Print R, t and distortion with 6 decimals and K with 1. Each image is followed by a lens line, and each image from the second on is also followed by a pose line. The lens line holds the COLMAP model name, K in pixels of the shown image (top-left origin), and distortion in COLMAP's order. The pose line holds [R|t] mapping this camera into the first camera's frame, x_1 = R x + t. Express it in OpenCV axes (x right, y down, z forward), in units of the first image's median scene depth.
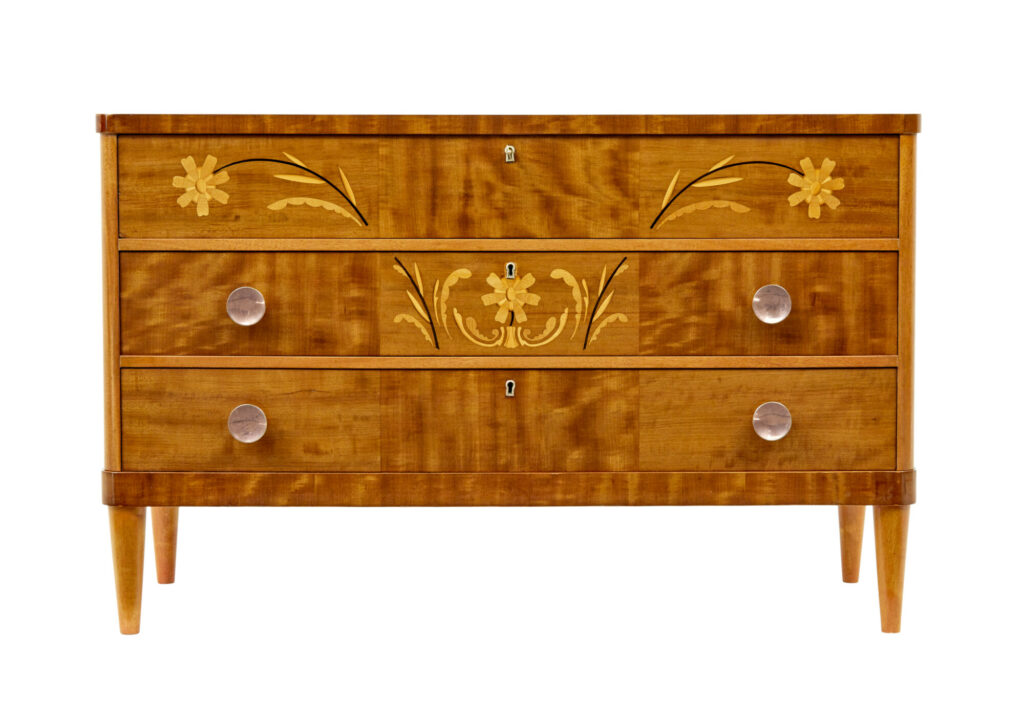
lens RADIAL K [[3043.7, 0, 517.0], [0, 3043.7, 357.6], [0, 0, 1]] dist [-0.057214, 0.000000]
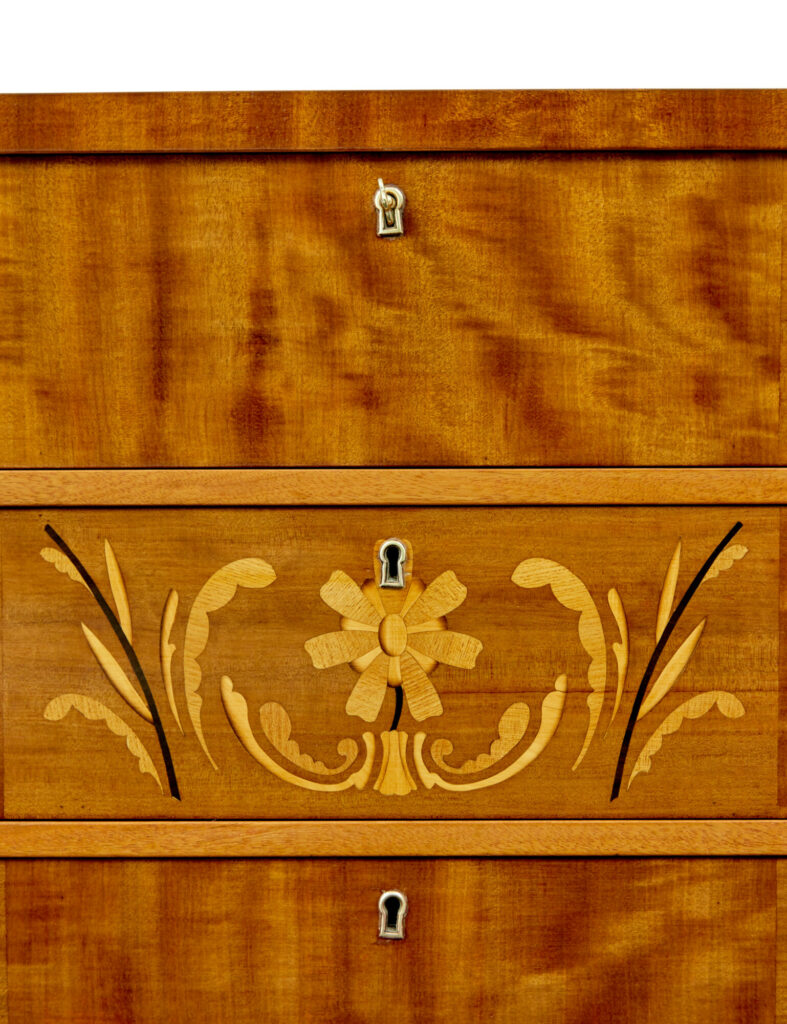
lens RADIAL K [[2499.0, 0, 389.4], [0, 2499.0, 514.0], [0, 0, 1]] dist [-0.089490, 0.000000]
pose [[0.999769, -0.002009, -0.021413, 0.003372], [0.003793, 0.996495, 0.083567, -0.056855], [0.021170, -0.083629, 0.996272, 0.728537]]
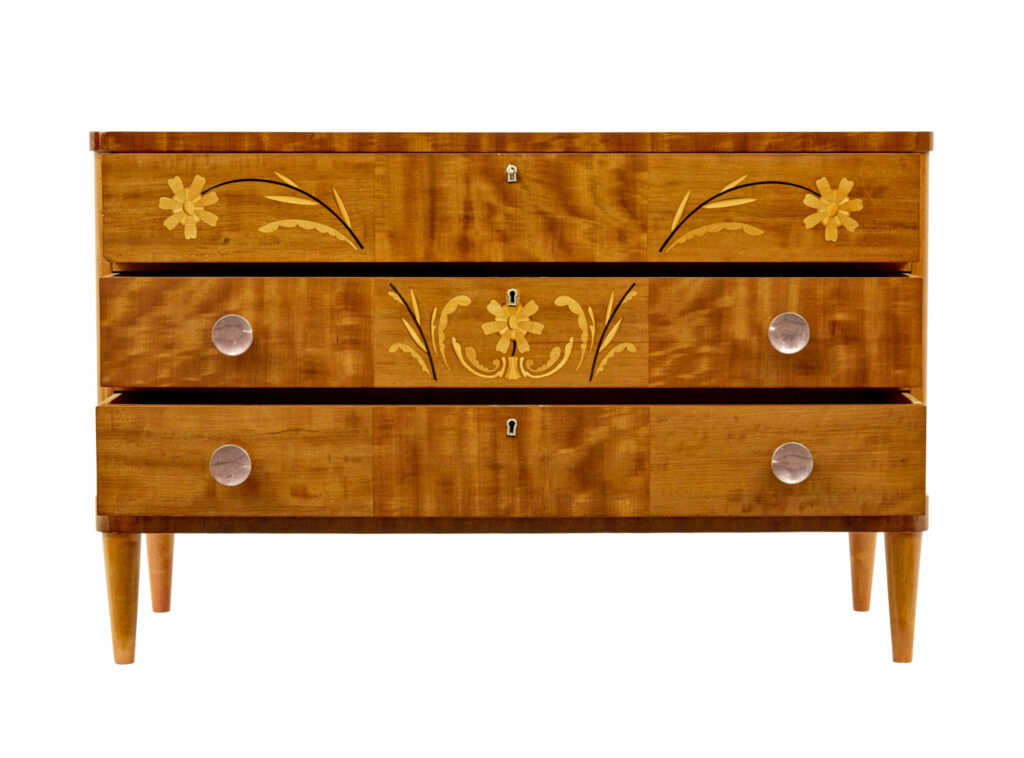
lens RADIAL K [[2411.0, 0, 508.8], [0, 2411.0, 381.0], [0, 0, 1]] dist [-0.055811, 0.000000]
pose [[0.999980, 0.000135, -0.006304, 0.001393], [0.000034, 0.999642, 0.026771, -0.022218], [0.006305, -0.026771, 0.999622, 0.243303]]
